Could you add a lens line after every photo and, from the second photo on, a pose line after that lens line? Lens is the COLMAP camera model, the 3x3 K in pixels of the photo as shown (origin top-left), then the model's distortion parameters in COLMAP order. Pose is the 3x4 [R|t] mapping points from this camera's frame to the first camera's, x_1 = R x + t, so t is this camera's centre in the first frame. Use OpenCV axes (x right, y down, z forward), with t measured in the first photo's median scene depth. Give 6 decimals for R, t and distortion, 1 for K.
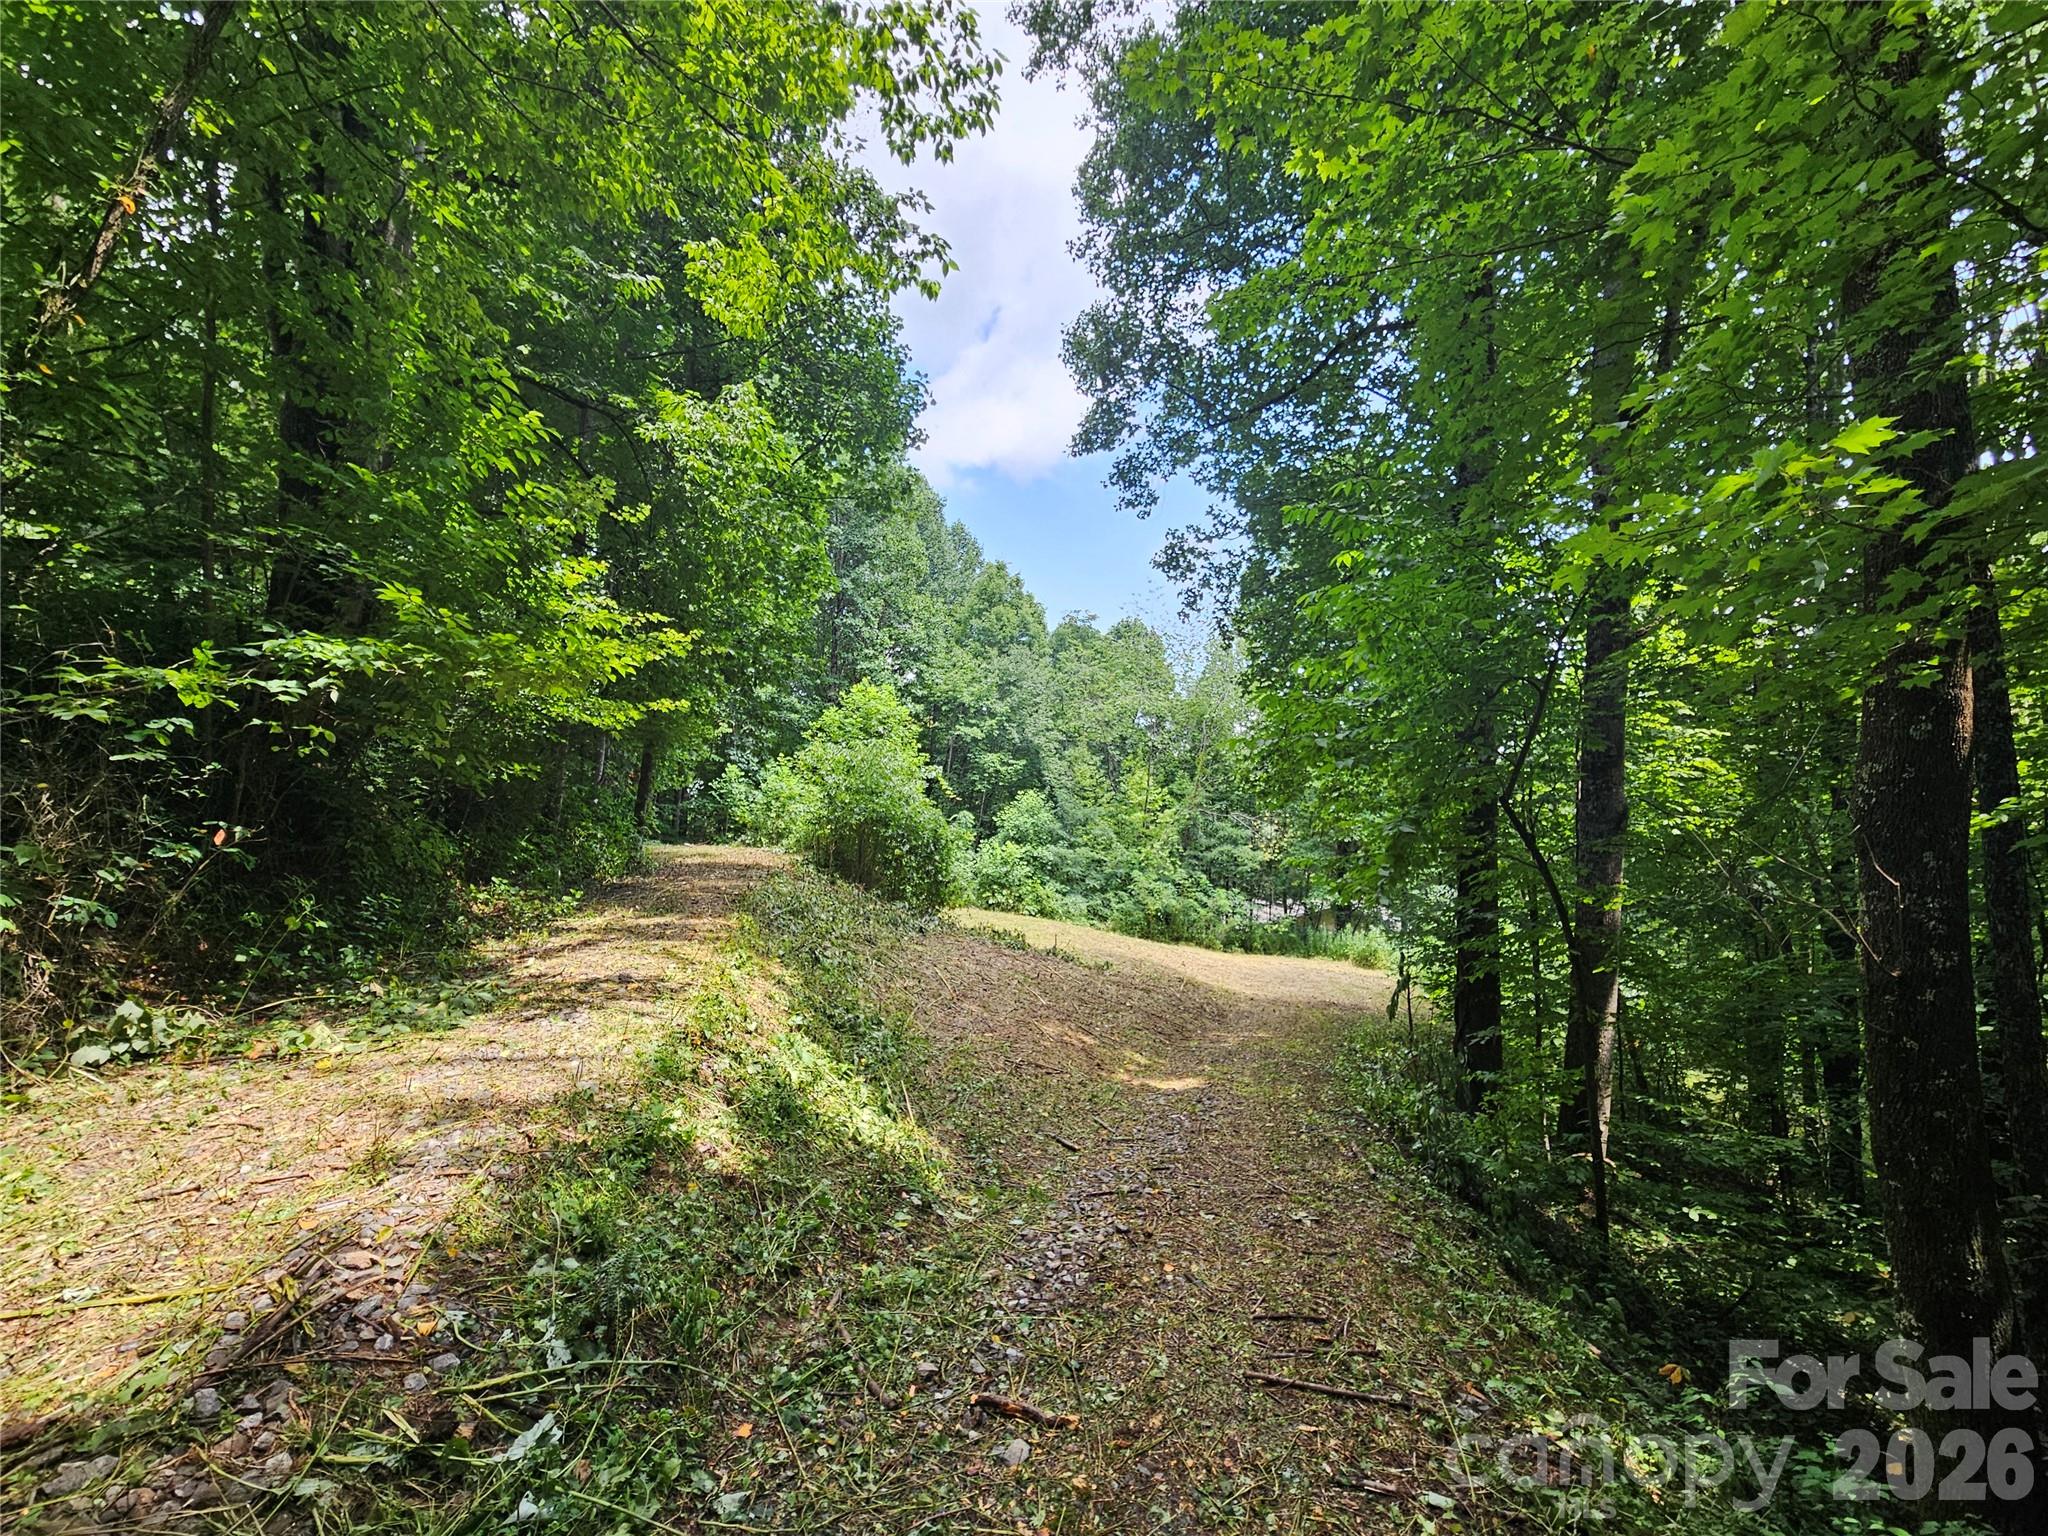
lens RADIAL K [[843.1, 0, 1025.7], [0, 843.1, 777.8], [0, 0, 1]] dist [-0.001484, 0.000194]
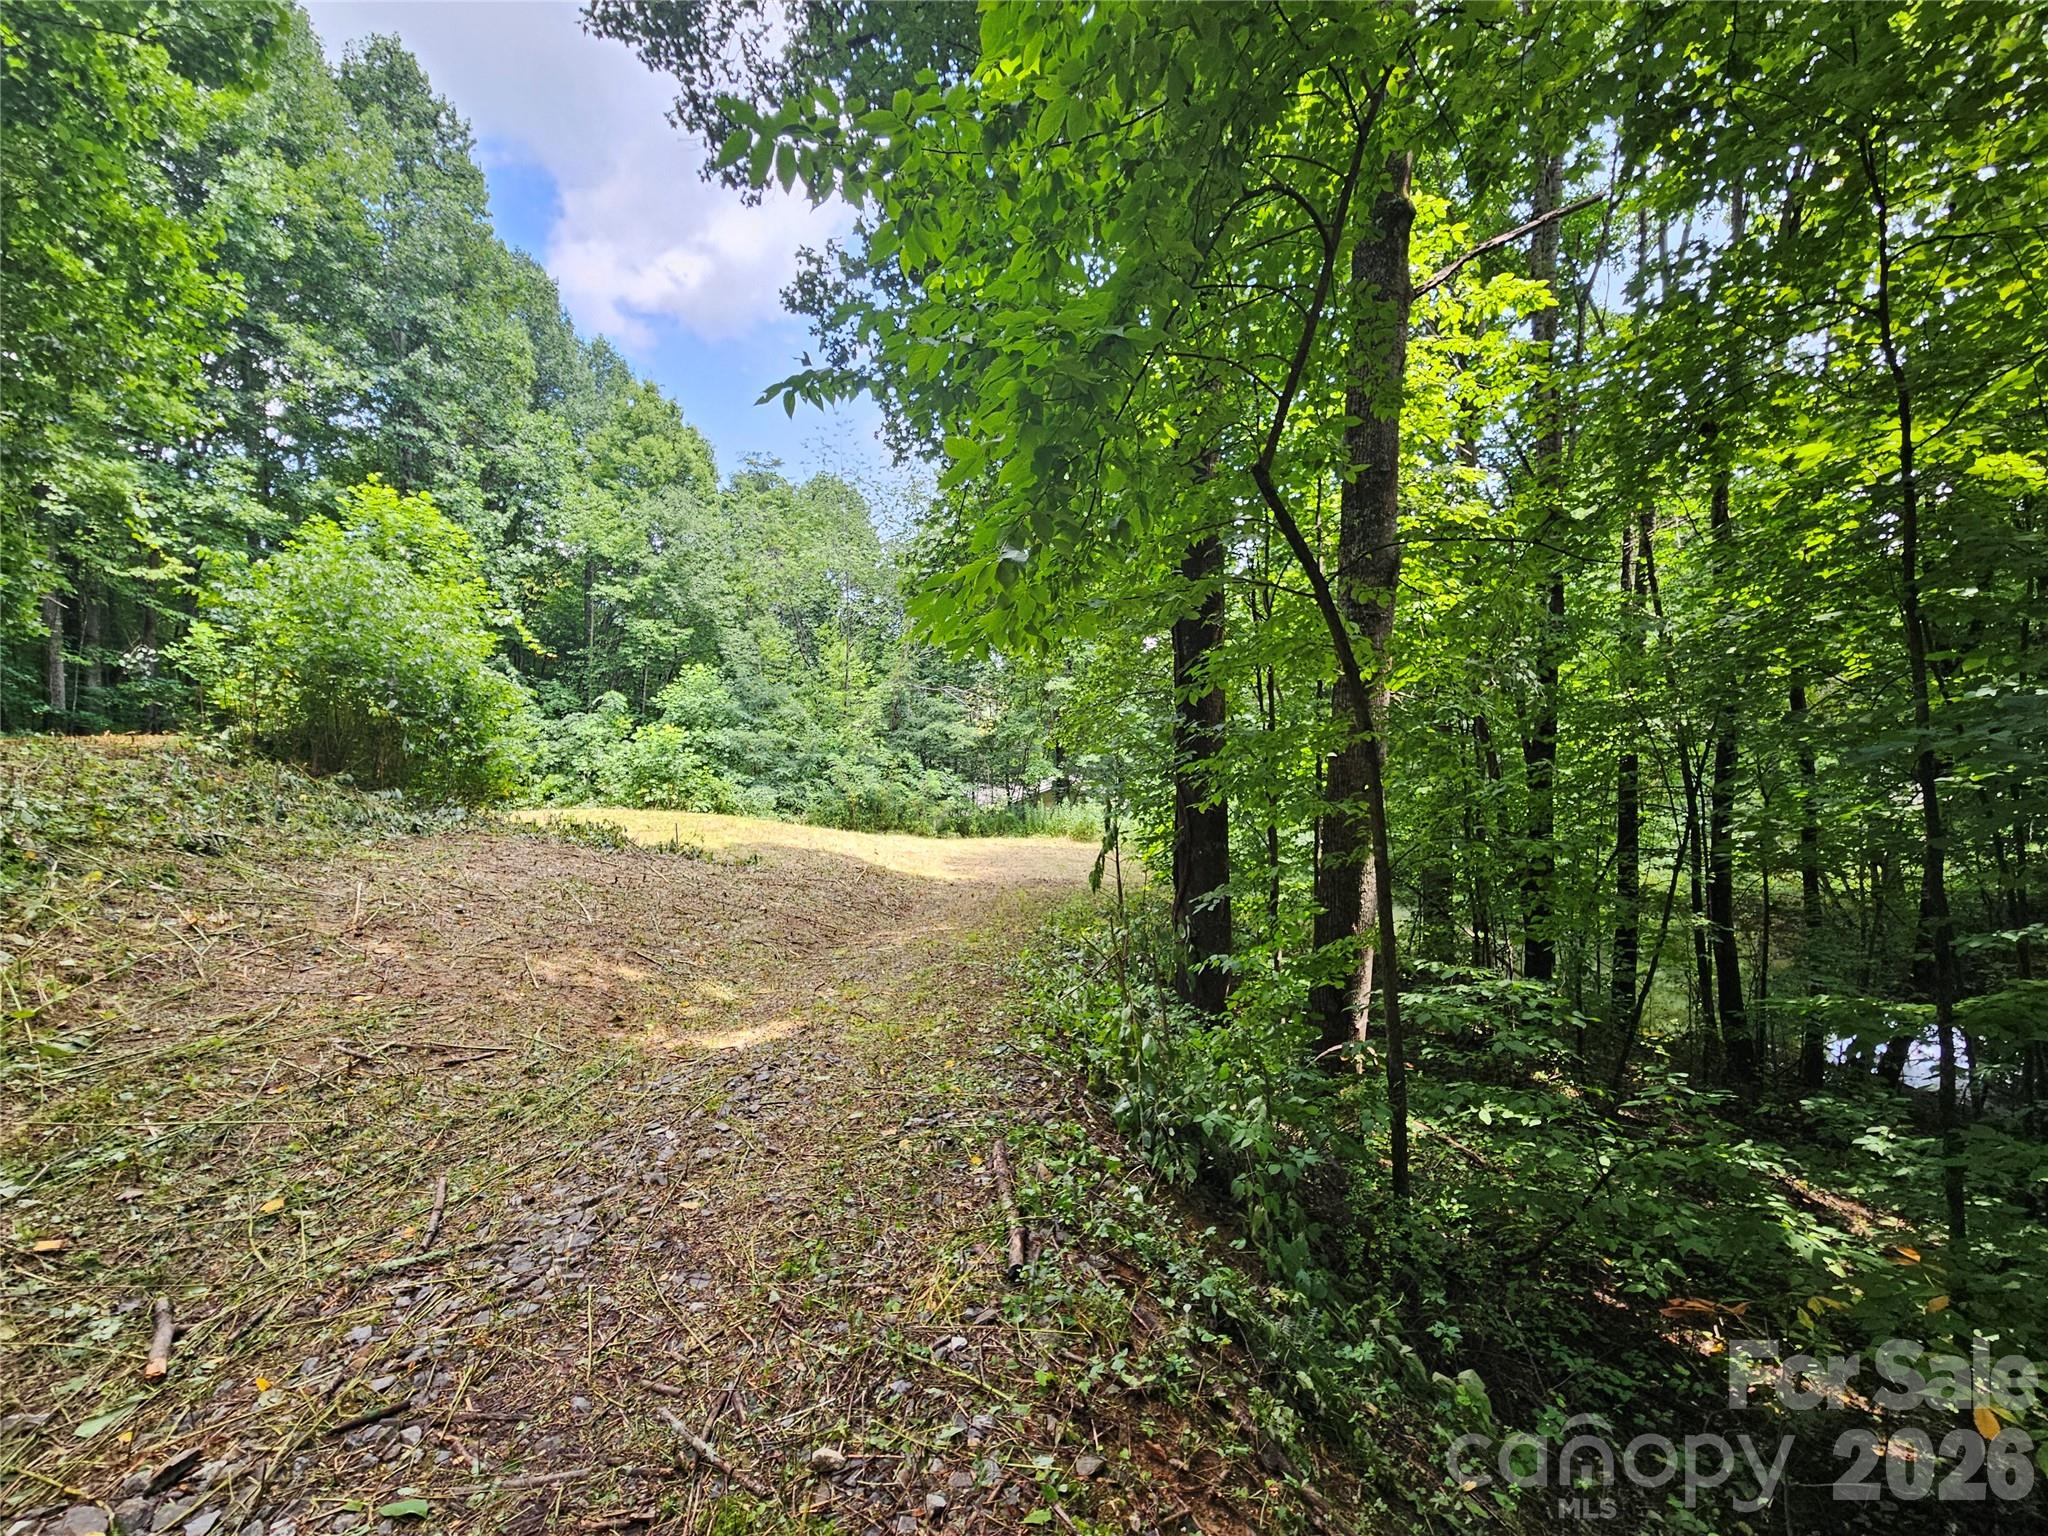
lens RADIAL K [[843.1, 0, 1025.7], [0, 843.1, 777.8], [0, 0, 1]] dist [-0.001484, 0.000194]
pose [[0.952096, -0.062205, 0.299407, 0.057757], [0.026836, 0.992311, 0.120824, 0.035341], [-0.304621, -0.107001, 0.946444, 0.118861]]
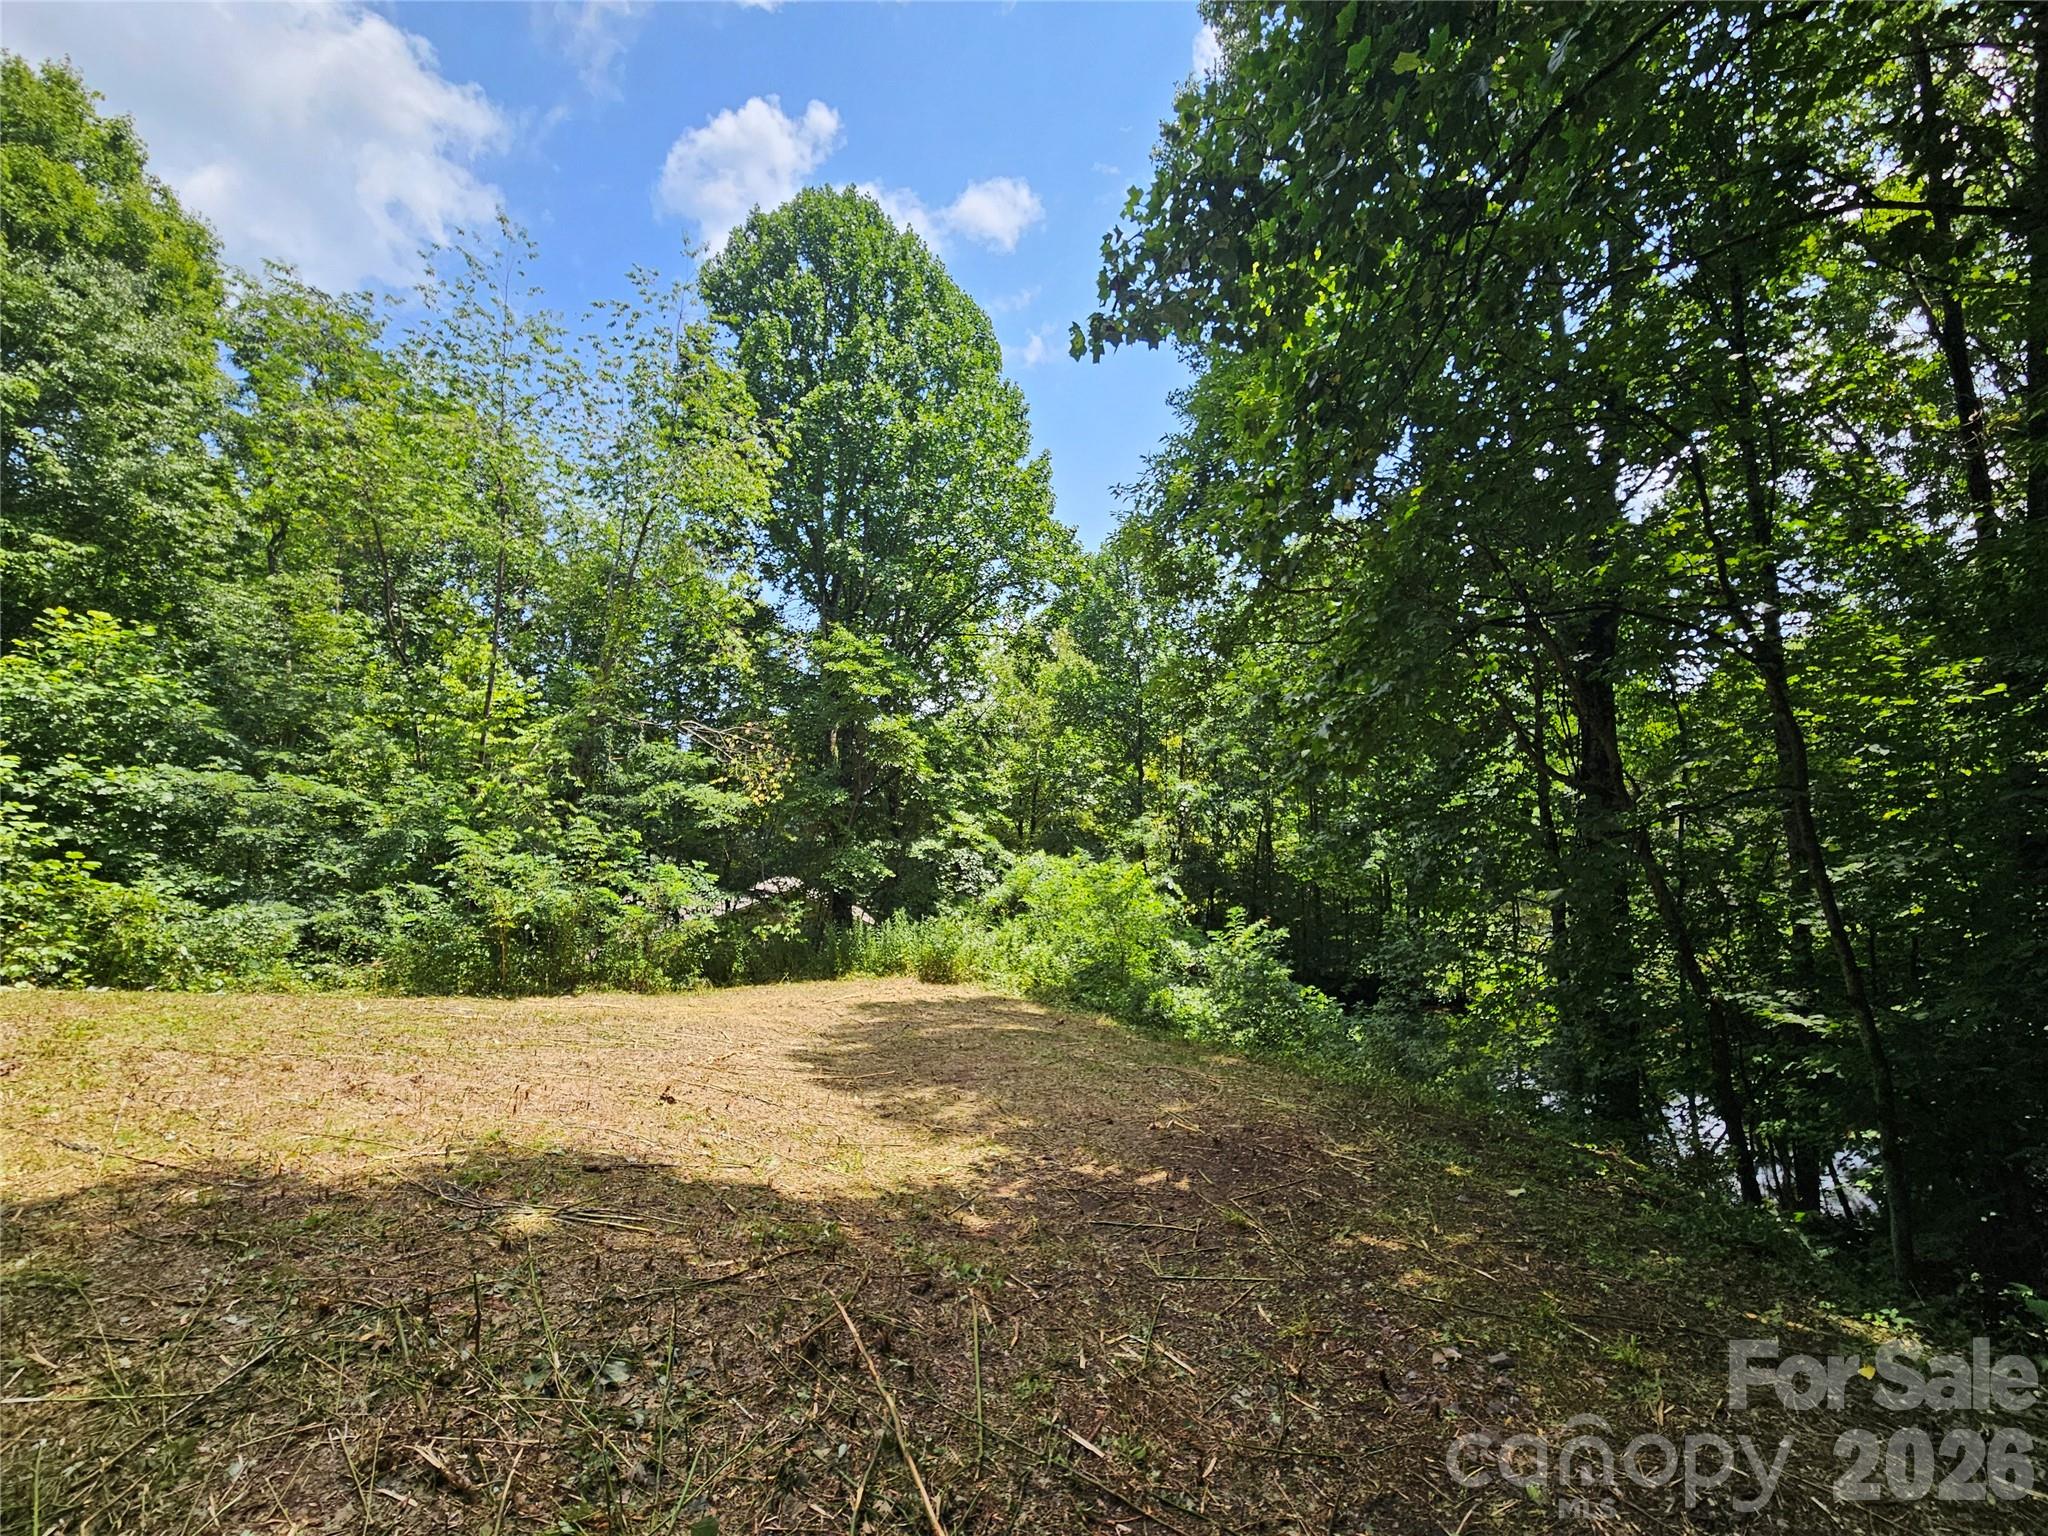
lens RADIAL K [[843.1, 0, 1025.7], [0, 843.1, 777.8], [0, 0, 1]] dist [-0.001484, 0.000194]
pose [[0.753623, 0.007154, 0.657268, 0.067442], [-0.006585, 0.999973, -0.003334, 0.084106], [-0.657274, -0.001816, 0.753650, 0.504848]]
